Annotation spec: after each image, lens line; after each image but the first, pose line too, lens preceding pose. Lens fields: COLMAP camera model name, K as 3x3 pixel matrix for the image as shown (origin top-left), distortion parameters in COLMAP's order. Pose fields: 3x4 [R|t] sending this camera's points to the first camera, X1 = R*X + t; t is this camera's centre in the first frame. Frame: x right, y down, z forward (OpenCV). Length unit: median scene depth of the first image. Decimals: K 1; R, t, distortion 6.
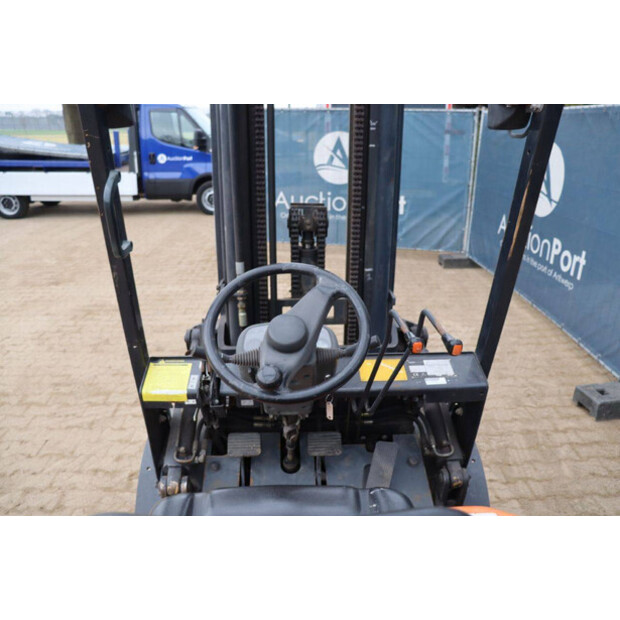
lens RADIAL K [[504.4, 0, 310.1], [0, 504.4, 318.4], [0, 0, 1]] dist [-0.167319, 0.141326]
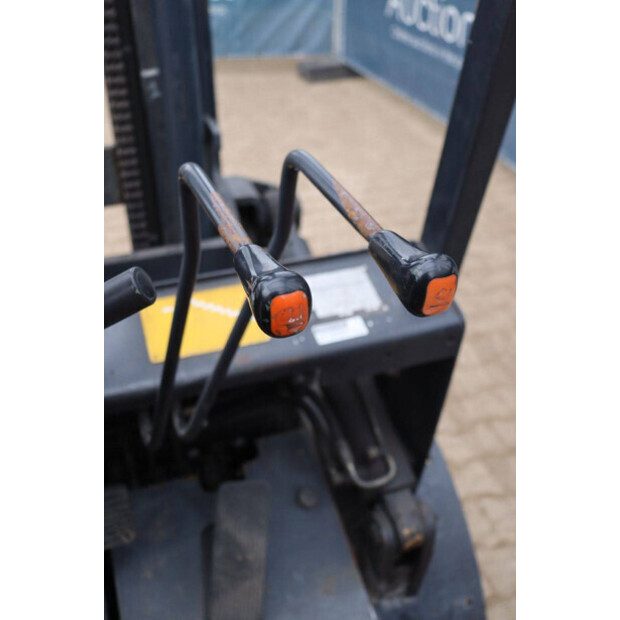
lens RADIAL K [[719.1, 0, 310.0], [0, 719.1, 310.0], [0, 0, 1]] dist [-0.008412, 0.022458]
pose [[0.960652, -0.158097, 0.228371, 0.089096], [0.113249, 0.973701, 0.197690, -0.006830], [-0.253620, -0.164048, 0.953292, 0.411885]]
